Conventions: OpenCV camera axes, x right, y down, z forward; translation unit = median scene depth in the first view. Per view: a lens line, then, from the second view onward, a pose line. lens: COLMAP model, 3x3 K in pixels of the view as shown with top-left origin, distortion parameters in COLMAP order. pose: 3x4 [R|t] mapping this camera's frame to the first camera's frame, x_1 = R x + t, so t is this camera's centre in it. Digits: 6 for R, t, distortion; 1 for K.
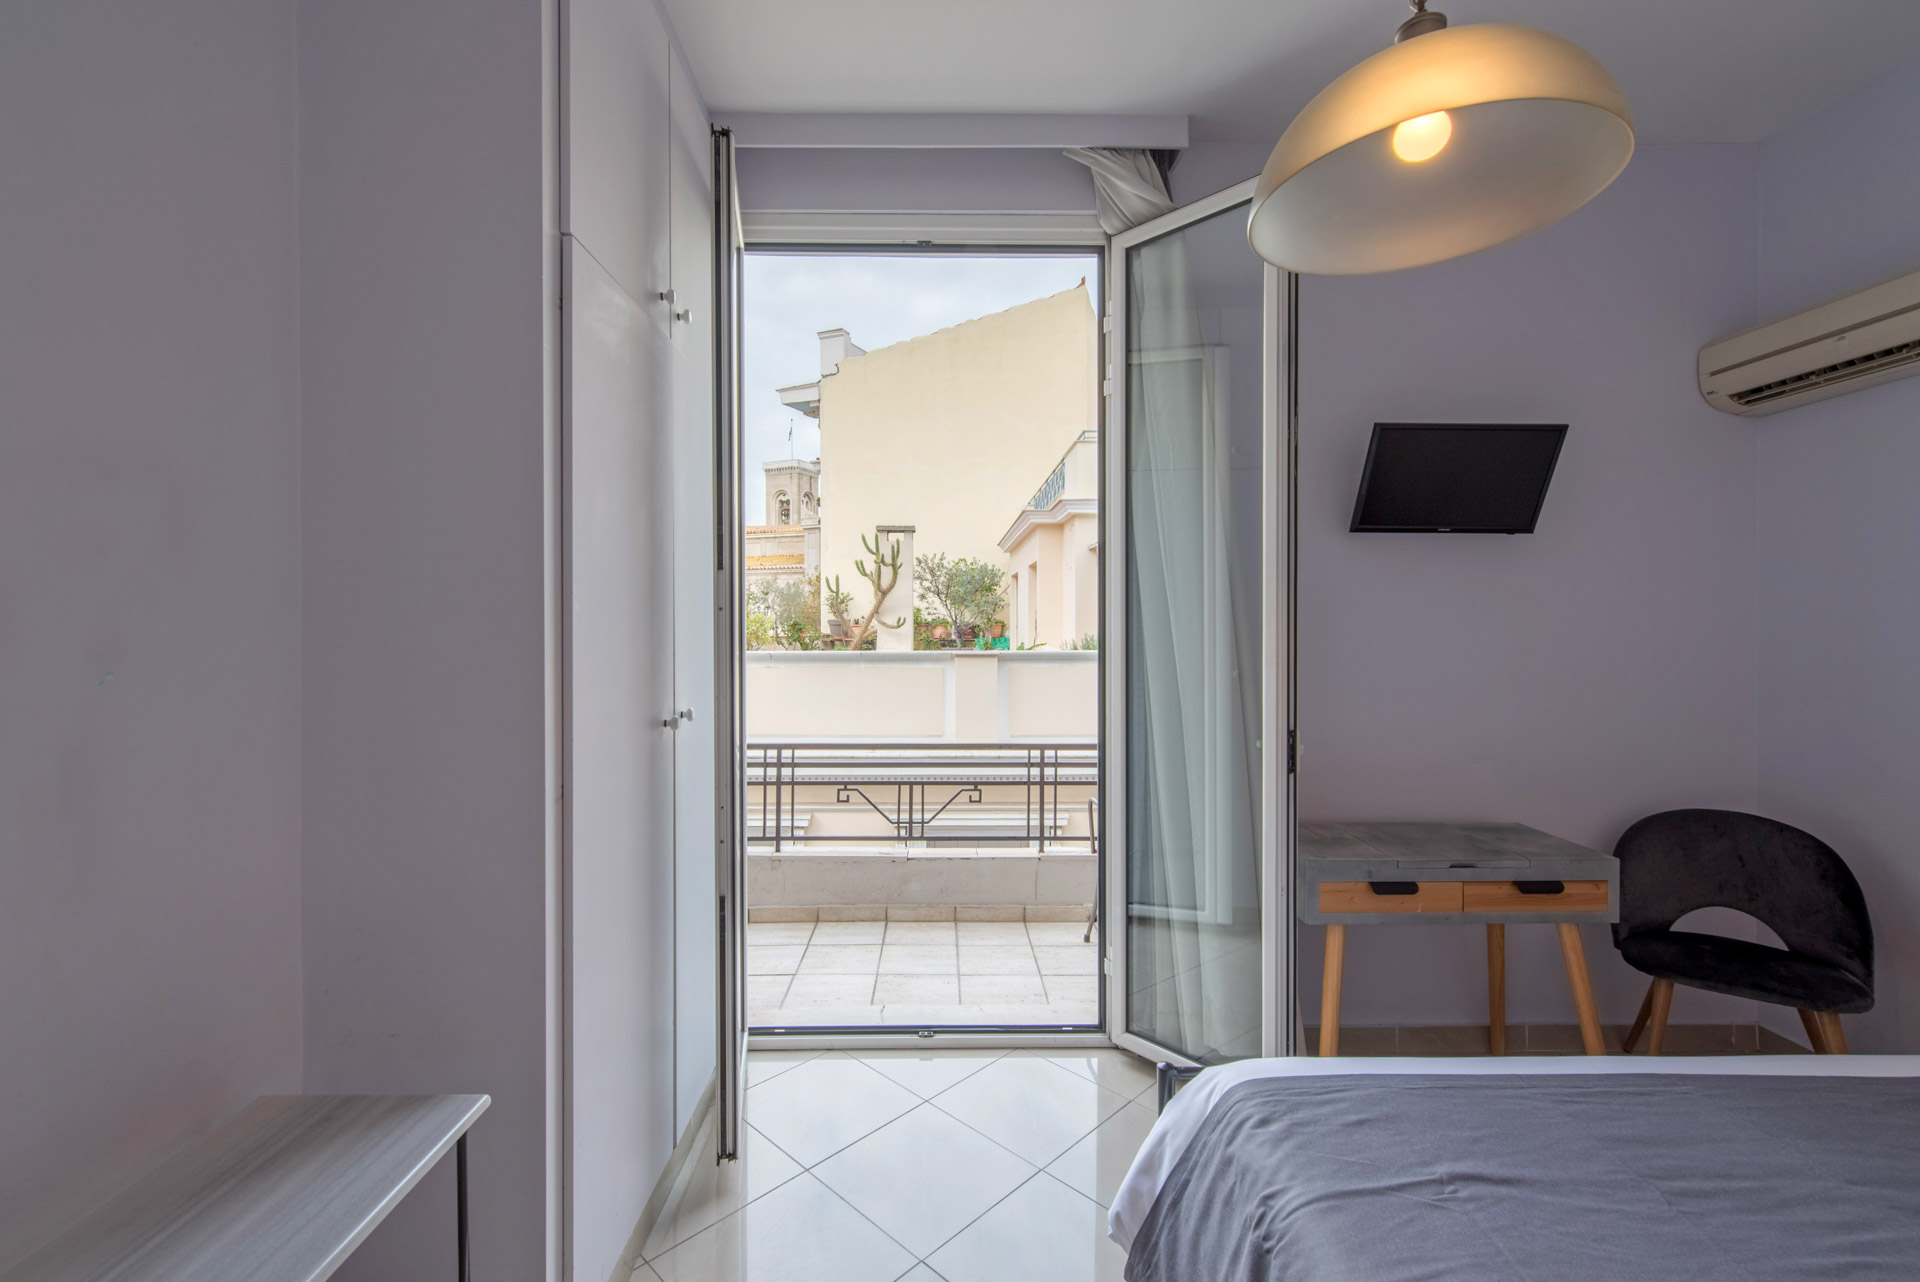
lens RADIAL K [[811.1, 0, 965.6], [0, 811.1, 631.9], [0, 0, 1]] dist [0.023247, 0.000497]
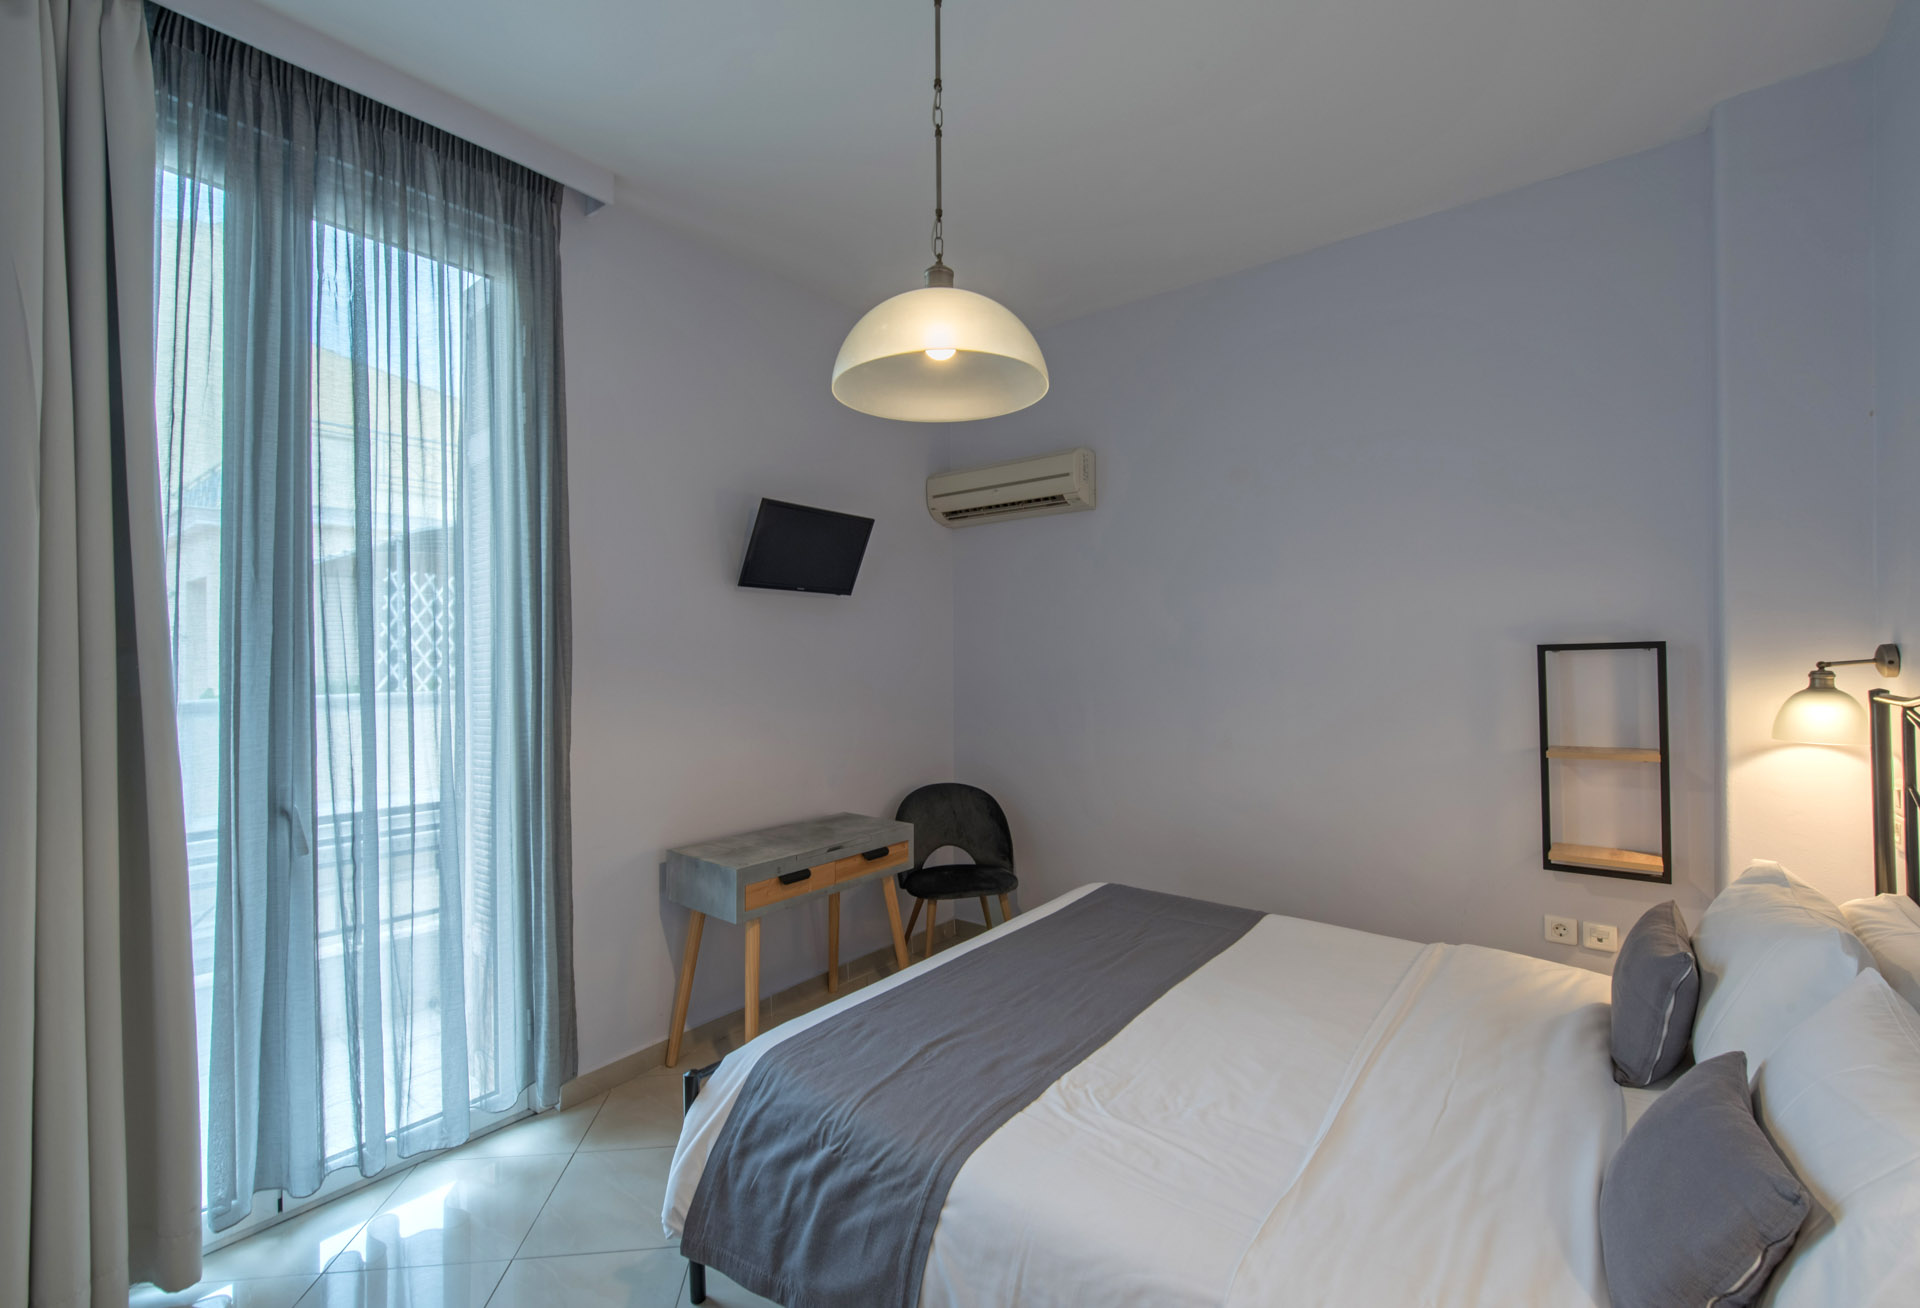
lens RADIAL K [[797.9, 0, 957.5], [0, 797.9, 656.1], [0, 0, 1]] dist [-0.000240, -0.000050]
pose [[0.657307, -0.004996, 0.753606, -0.206984], [0.015778, 0.999850, -0.007134, -0.009119], [-0.753457, 0.016579, 0.657288, 0.010227]]
